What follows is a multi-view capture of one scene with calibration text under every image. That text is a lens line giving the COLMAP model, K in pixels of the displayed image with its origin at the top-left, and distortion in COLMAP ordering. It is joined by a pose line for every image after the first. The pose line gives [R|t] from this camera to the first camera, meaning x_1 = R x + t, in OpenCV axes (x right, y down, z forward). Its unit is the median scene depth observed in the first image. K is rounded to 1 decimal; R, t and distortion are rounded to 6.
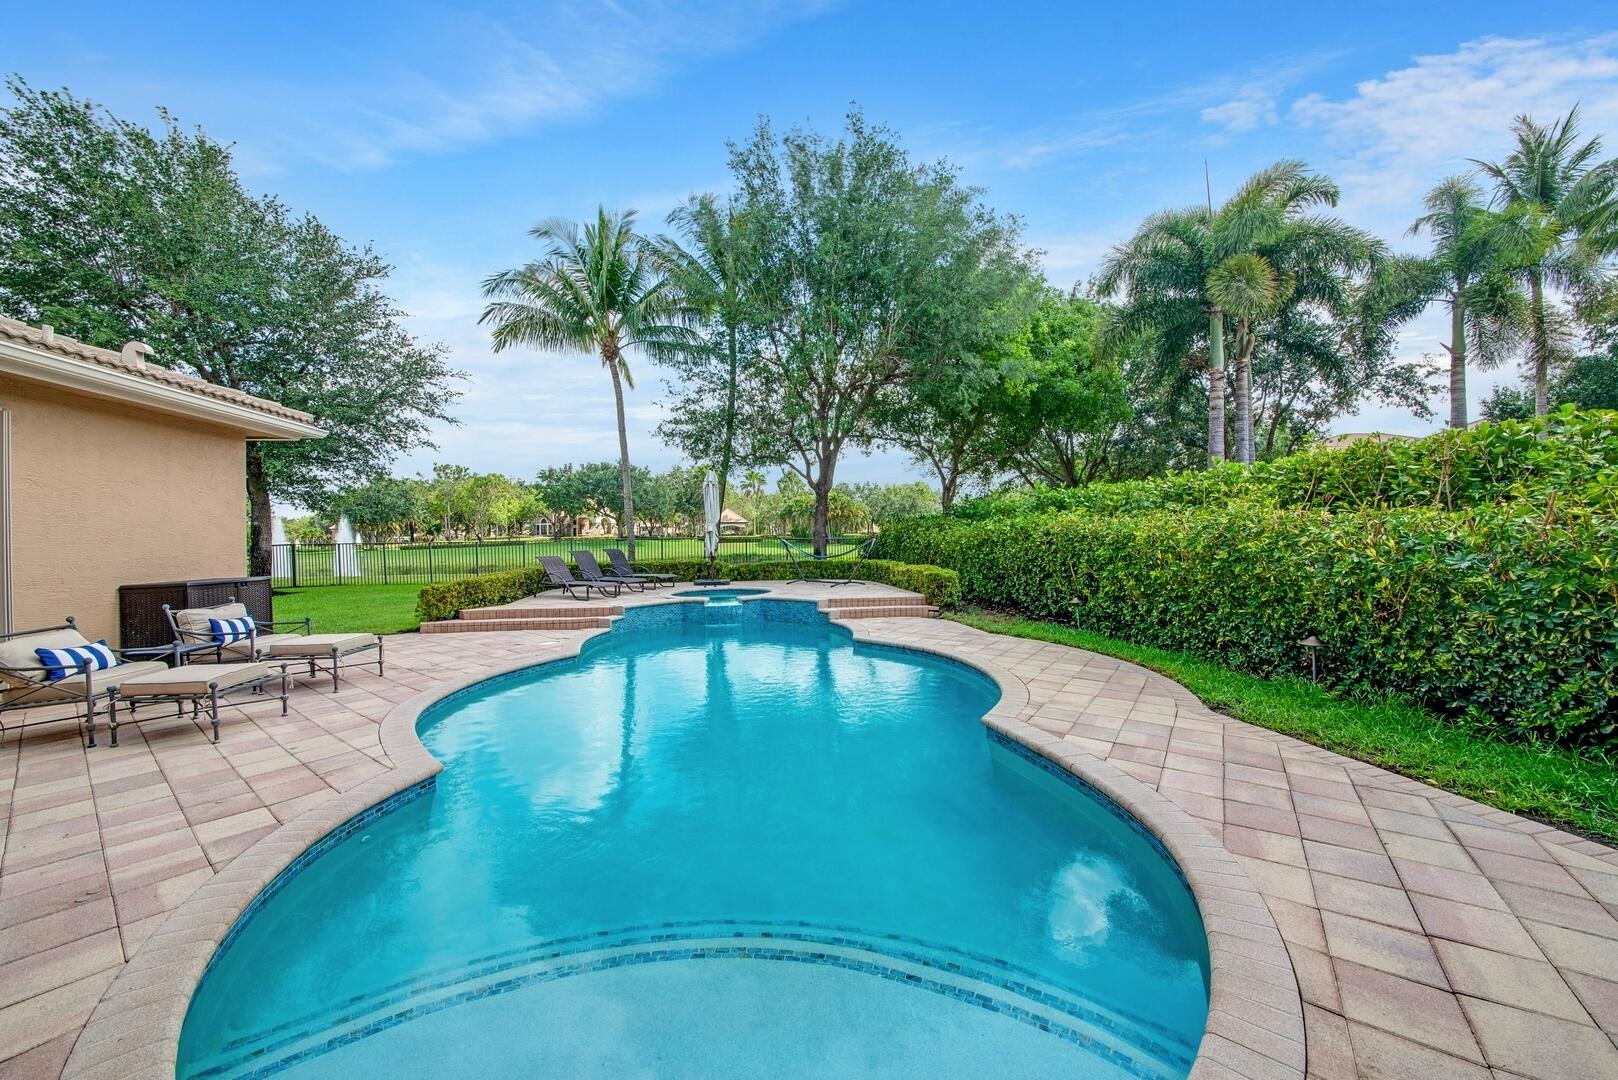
lens RADIAL K [[567.4, 0, 804.8], [0, 567.4, 538.8], [0, 0, 1]] dist [0.006134, -0.013835]
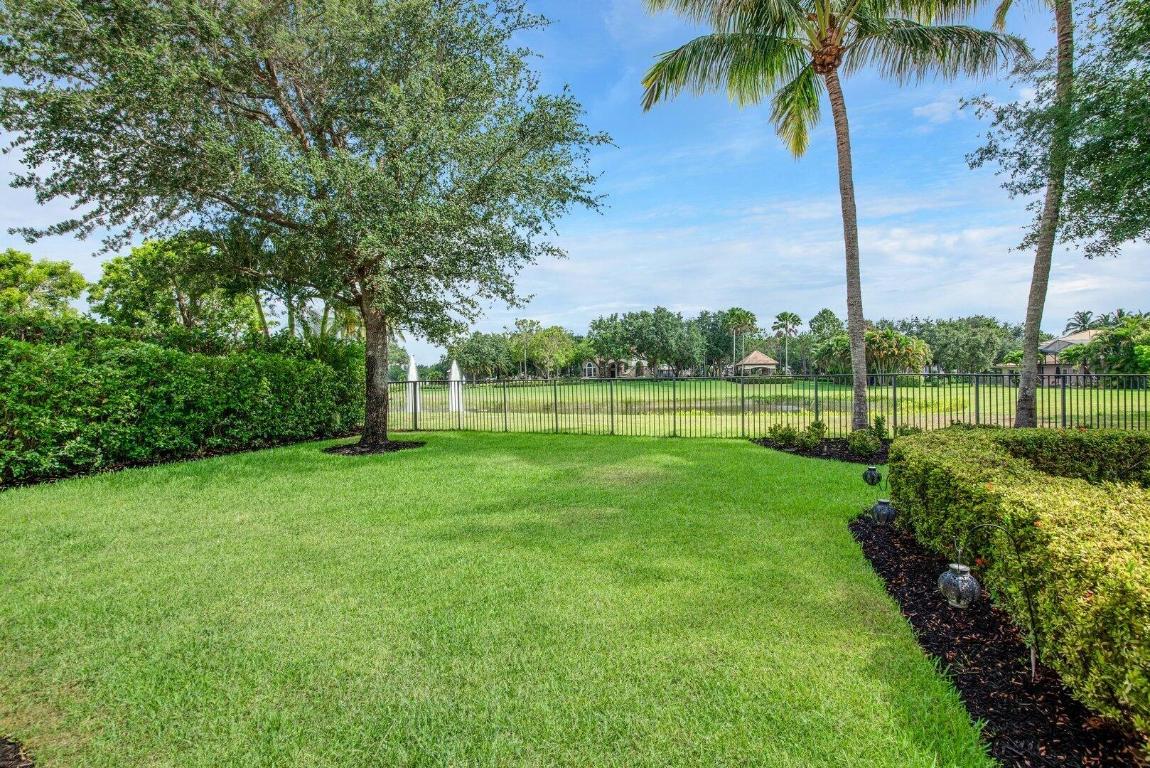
lens RADIAL K [[475.6, 0, 575.0], [0, 475.6, 384.0], [0, 0, 1]] dist [0.022095, -0.000044]
pose [[0.906851, 0.006841, -0.421397, -0.442748], [-0.003939, 0.999962, 0.007756, 0.008890], [0.421434, -0.005374, 0.906843, 0.520759]]
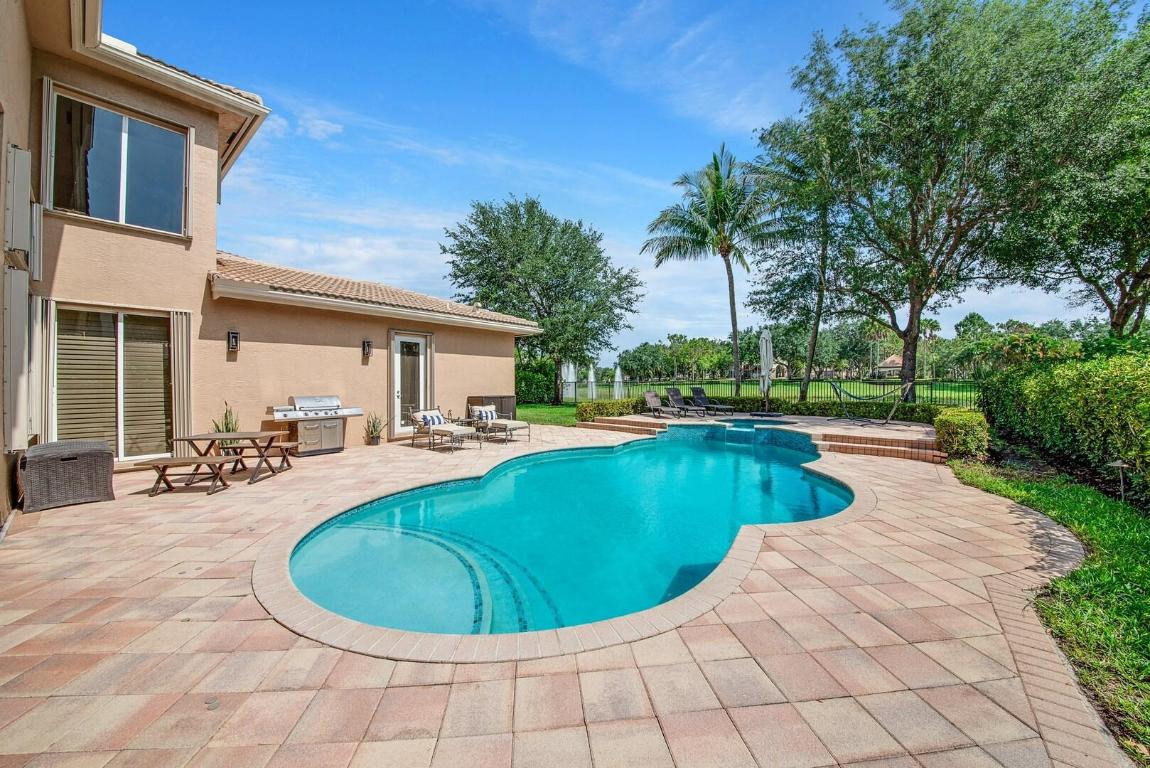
lens RADIAL K [[403.0, 0, 569.7], [0, 403.0, 383.8], [0, 0, 1]] dist [0.001990, -0.011842]
pose [[0.660766, 0.017281, -0.750393, 0.200066], [-0.010279, 0.999850, 0.013974, -0.002516], [0.750521, -0.001520, 0.660845, 0.032238]]
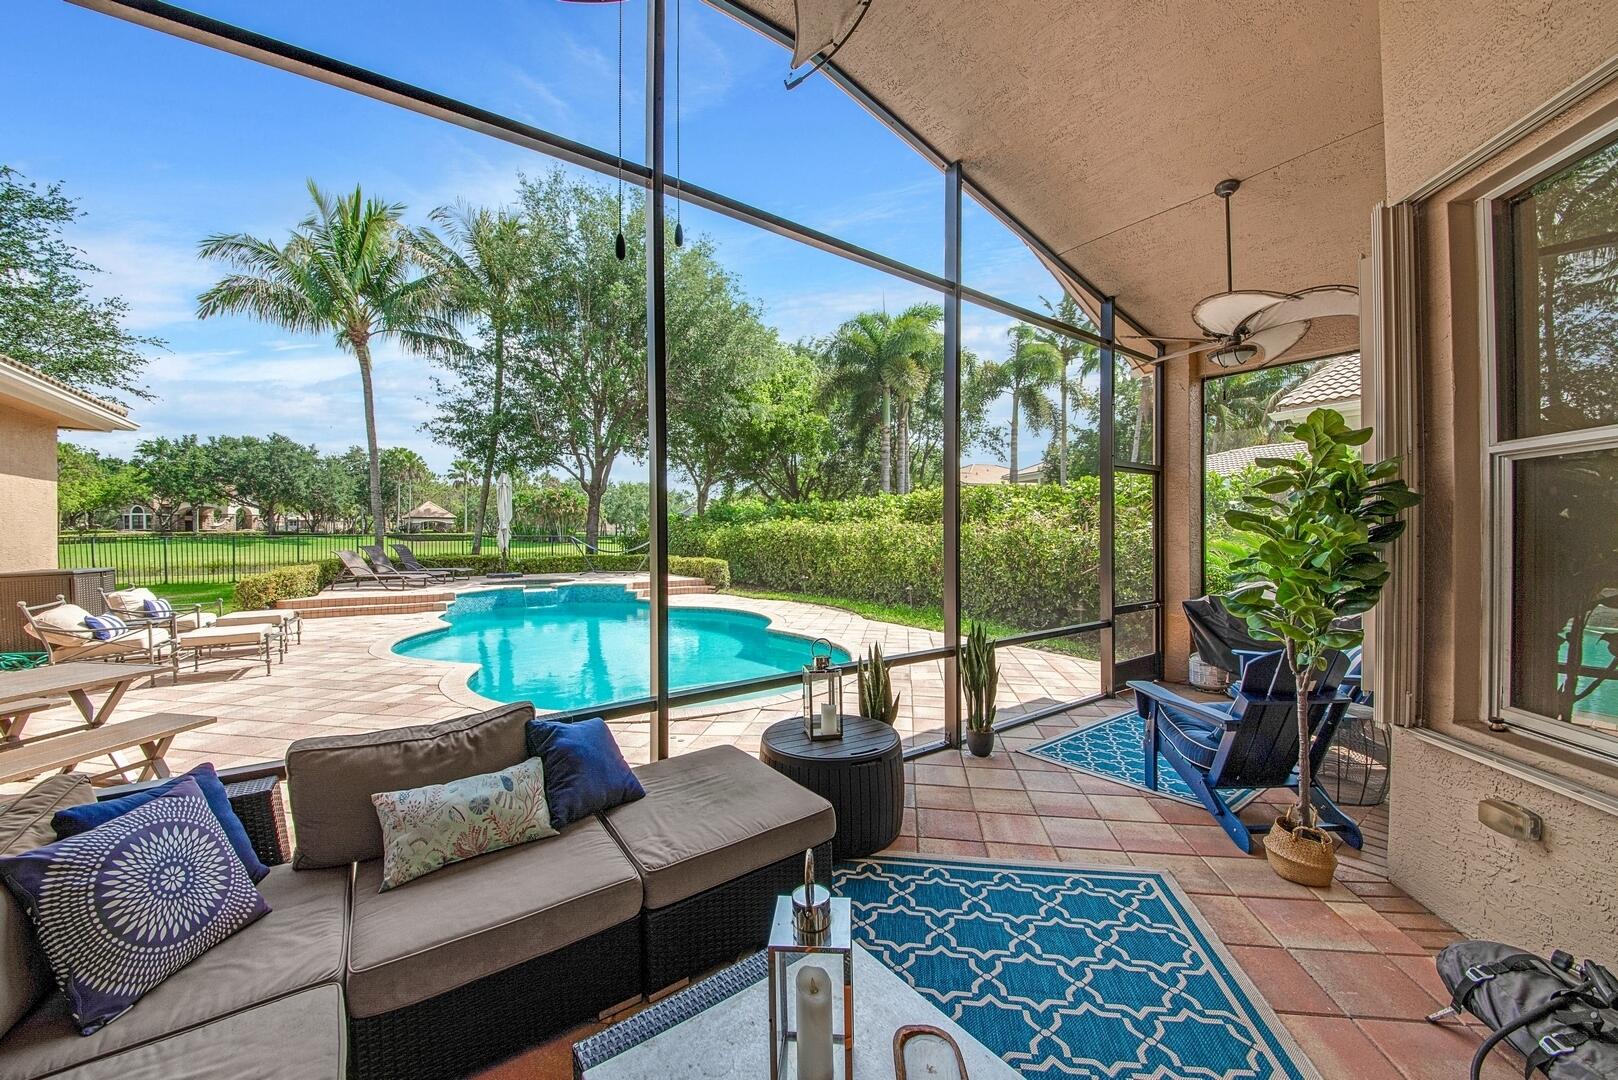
lens RADIAL K [[577.6, 0, 809.0], [0, 577.6, 540.0], [0, 0, 1]] dist [-0.016775, -0.004459]
pose [[0.890267, 0.006776, 0.455389, -0.122719], [-0.007887, 0.999969, 0.000541, 0.002513], [-0.455371, -0.004073, 0.890293, -0.221023]]
